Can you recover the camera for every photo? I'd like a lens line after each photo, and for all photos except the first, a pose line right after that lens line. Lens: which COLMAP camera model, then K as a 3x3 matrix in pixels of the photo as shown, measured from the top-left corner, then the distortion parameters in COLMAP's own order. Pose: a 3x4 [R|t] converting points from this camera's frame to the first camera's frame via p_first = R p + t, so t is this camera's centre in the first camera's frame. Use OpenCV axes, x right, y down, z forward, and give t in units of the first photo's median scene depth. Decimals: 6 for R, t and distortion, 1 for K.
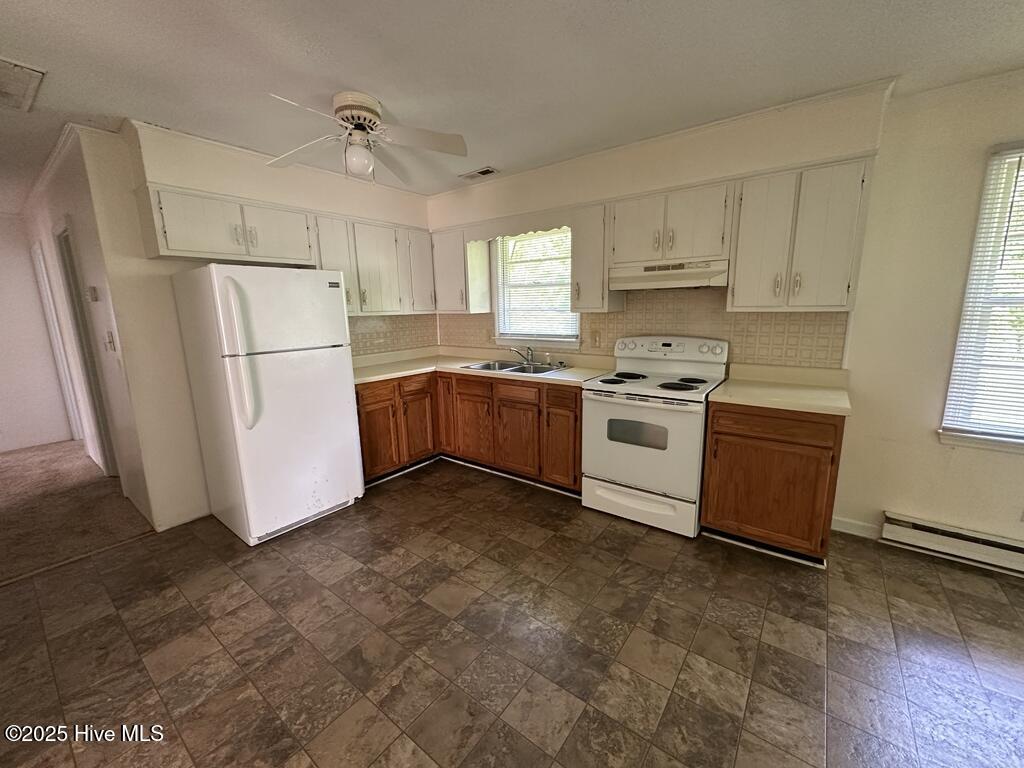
lens RADIAL K [[411.1, 0, 511.9], [0, 411.1, 377.6], [0, 0, 1]] dist [-0.000117, 0.000956]
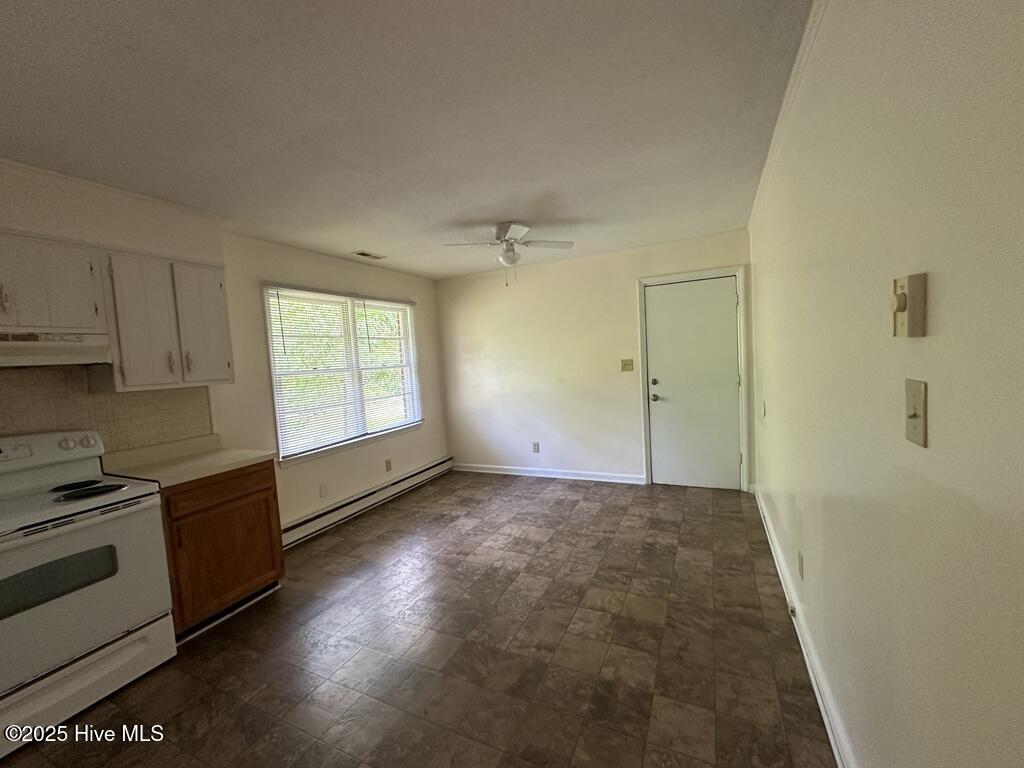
lens RADIAL K [[411.1, 0, 509.6], [0, 411.1, 390.8], [0, 0, 1]] dist [-0.000117, 0.000956]
pose [[-0.196084, -0.047363, 0.979443, -1.445017], [0.229392, 0.968902, 0.092778, -0.160921], [-0.953378, 0.242868, -0.179121, 1.087391]]
